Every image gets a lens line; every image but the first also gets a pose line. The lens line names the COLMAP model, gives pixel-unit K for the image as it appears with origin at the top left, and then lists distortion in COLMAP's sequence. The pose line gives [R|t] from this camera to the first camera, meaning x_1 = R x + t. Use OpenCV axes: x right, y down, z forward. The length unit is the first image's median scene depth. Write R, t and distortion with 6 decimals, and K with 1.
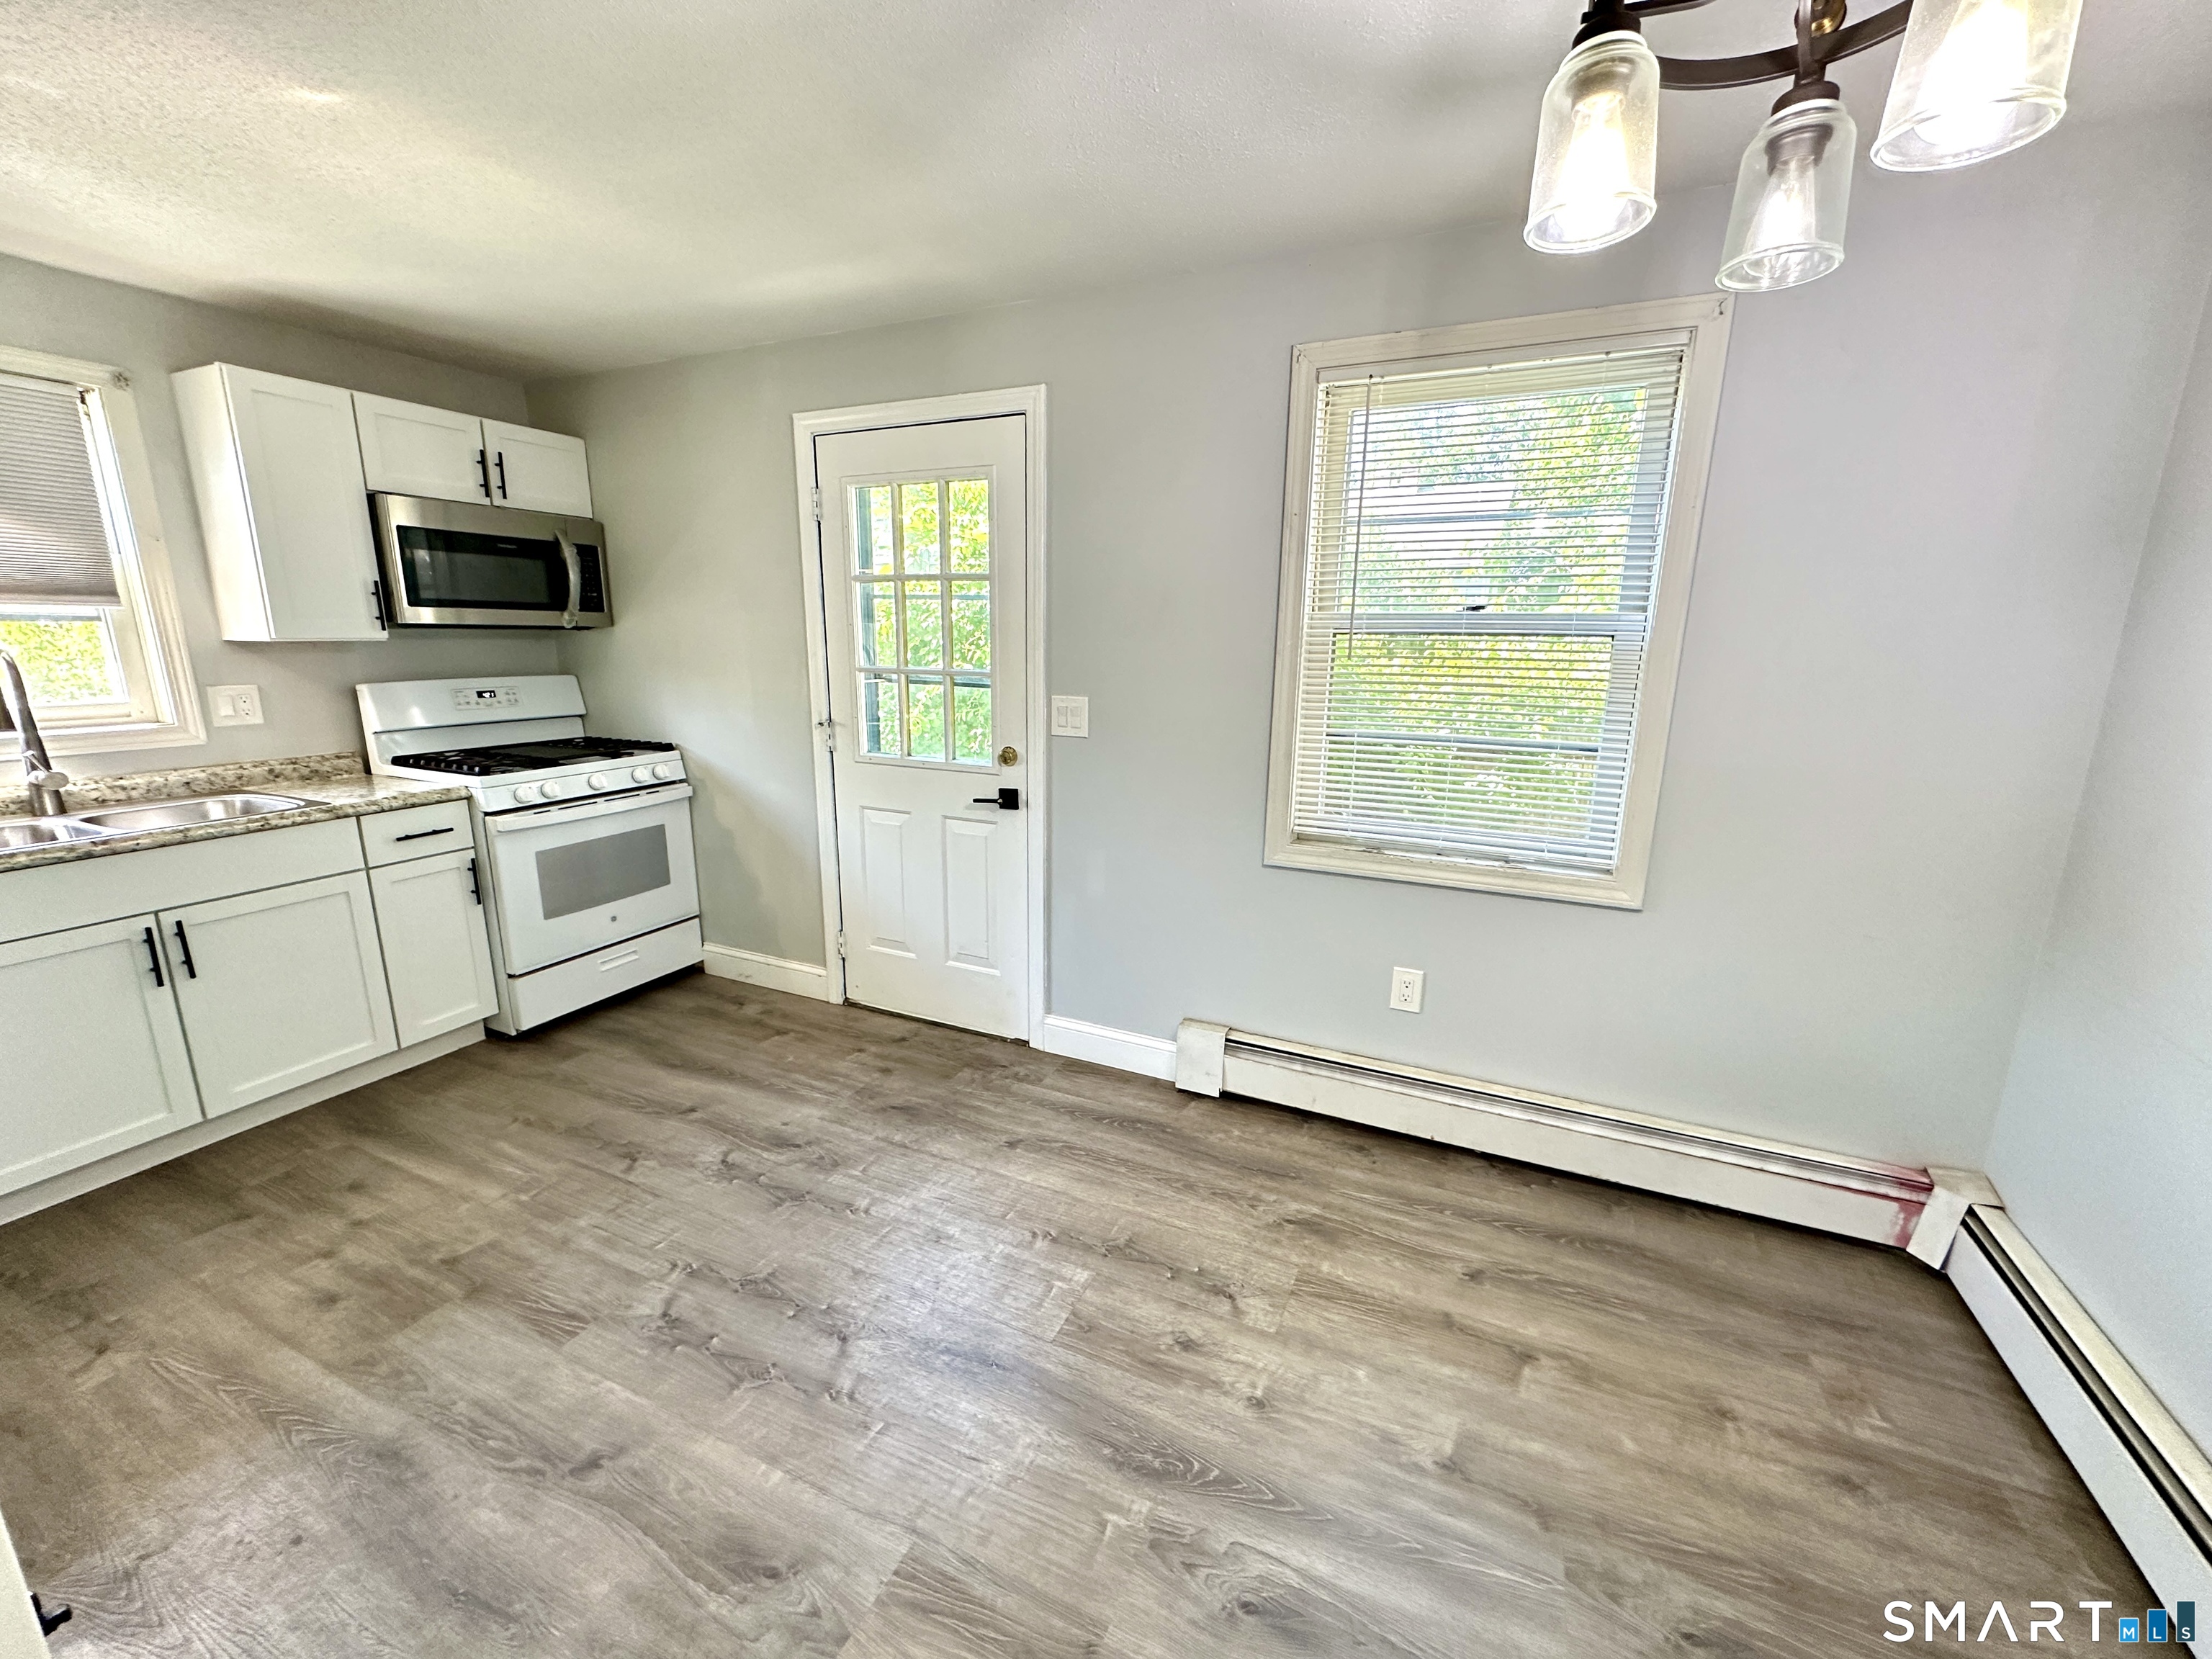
lens RADIAL K [[880.3, 0, 1106.0], [0, 880.3, 829.5], [0, 0, 1]] dist [-0.000618, 0.000799]
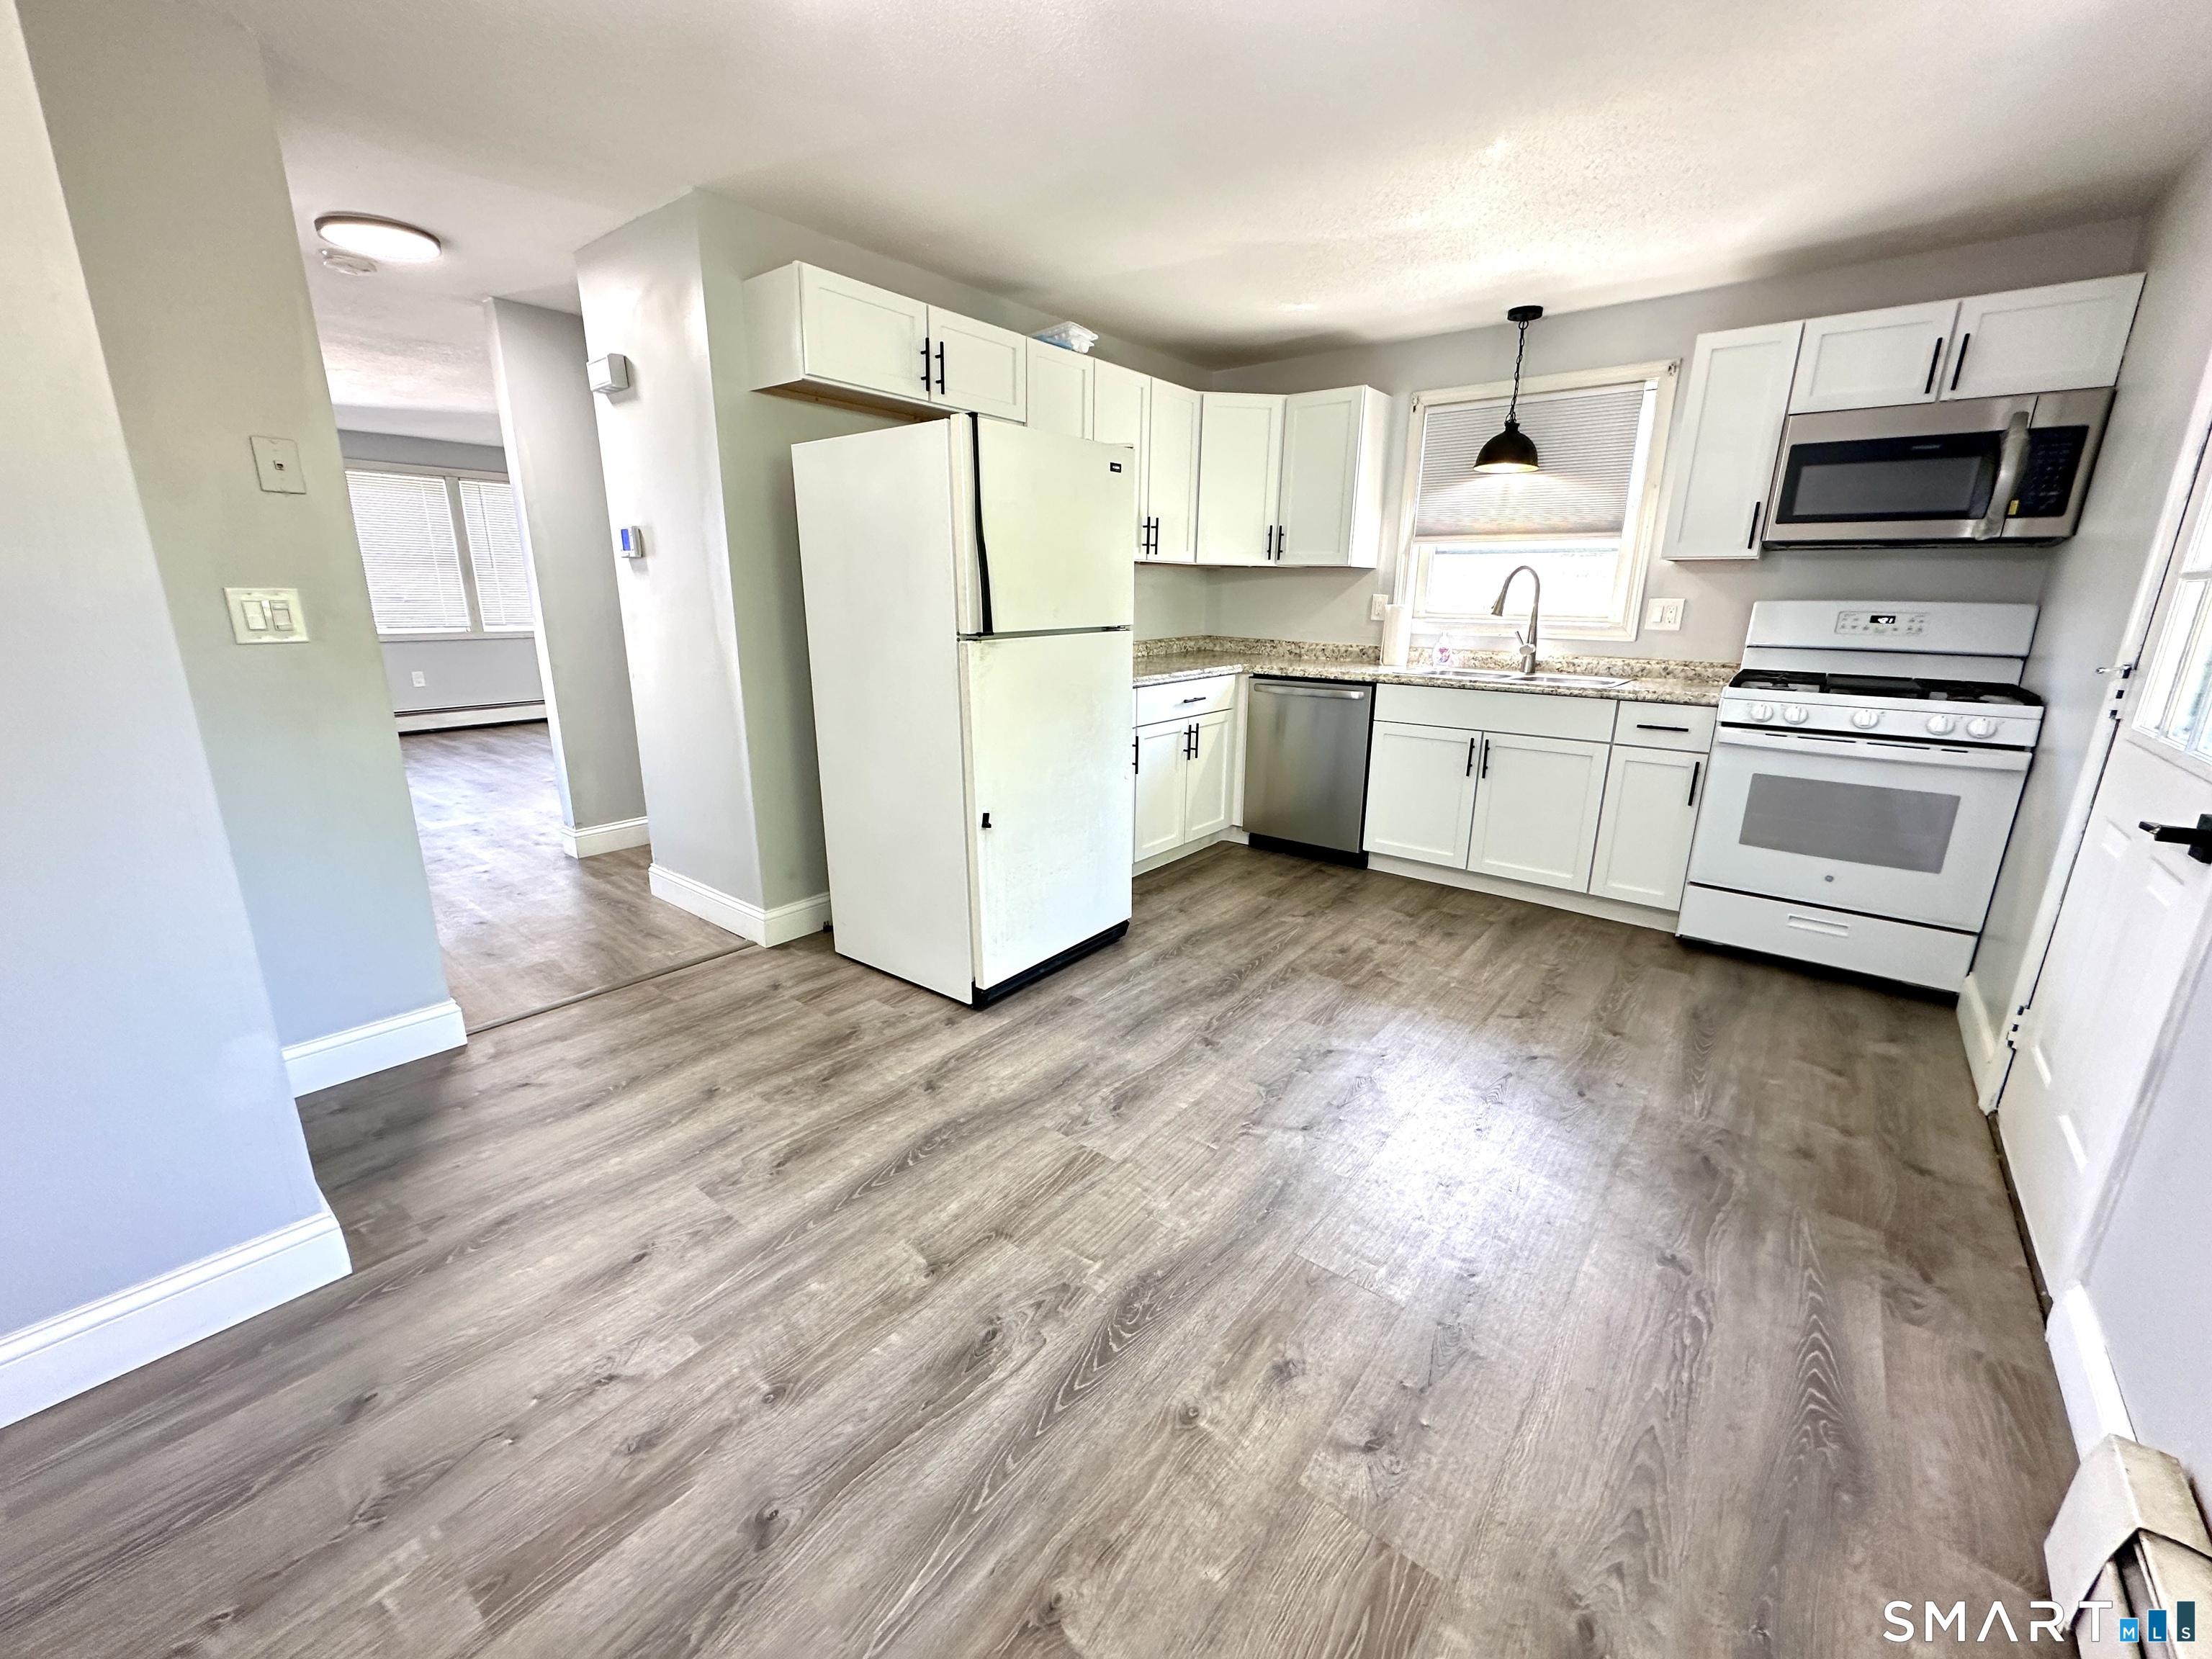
lens RADIAL K [[880.3, 0, 1106.0], [0, 880.3, 829.5], [0, 0, 1]] dist [-0.000618, 0.000799]
pose [[-0.245867, 0.241330, -0.938781, 0.551998], [-0.227165, 0.927192, 0.297845, -0.052872], [0.942309, 0.286489, -0.173144, 0.610402]]
